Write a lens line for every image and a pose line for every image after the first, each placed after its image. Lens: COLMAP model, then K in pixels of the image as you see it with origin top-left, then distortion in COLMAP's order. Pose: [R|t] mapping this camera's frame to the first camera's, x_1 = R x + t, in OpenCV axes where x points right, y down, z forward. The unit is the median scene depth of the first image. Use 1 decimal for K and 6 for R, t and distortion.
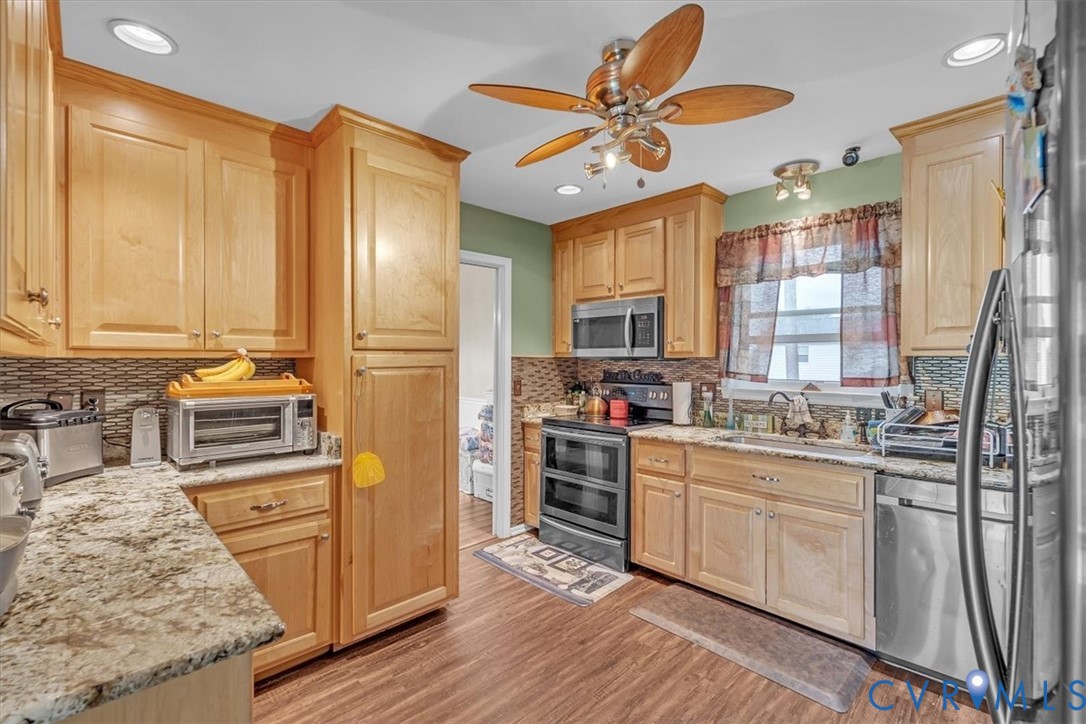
lens RADIAL K [[486.3, 0, 543.5], [0, 486.3, 363.2], [0, 0, 1]] dist [0.000218, 0.000312]
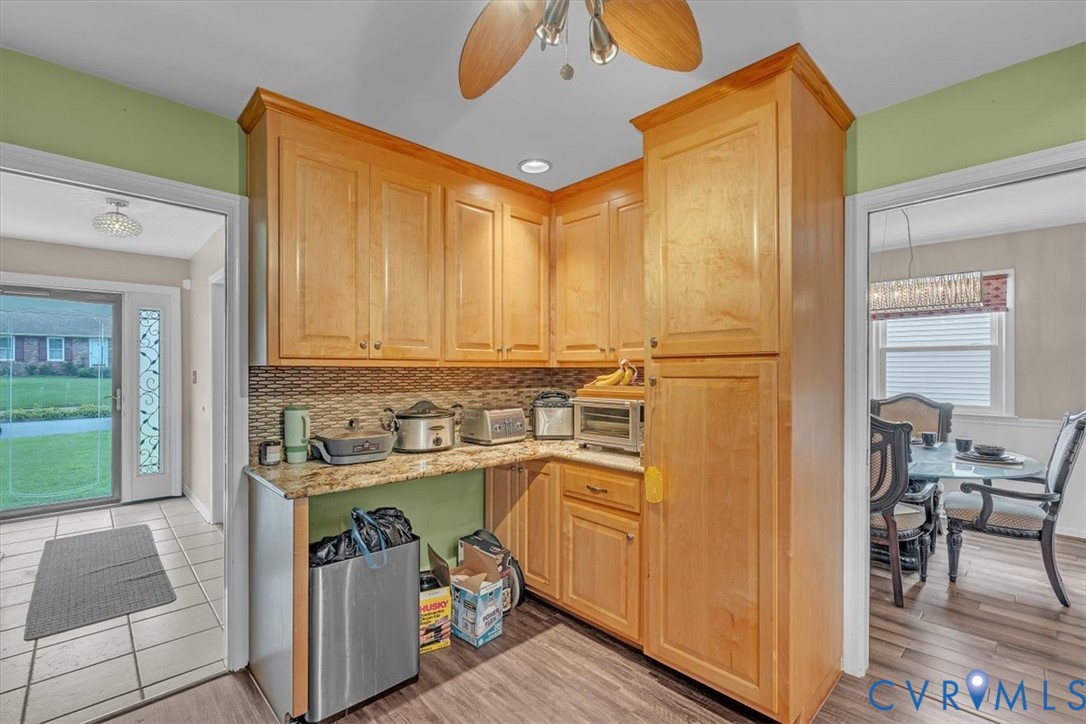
lens RADIAL K [[486.3, 0, 542.8], [0, 486.3, 365.8], [0, 0, 1]] dist [0.000218, 0.000312]
pose [[-0.022763, -0.002453, -0.999738, 0.573012], [0.004080, 0.999988, -0.002547, -0.011143], [0.999733, -0.004137, -0.022752, 0.784464]]
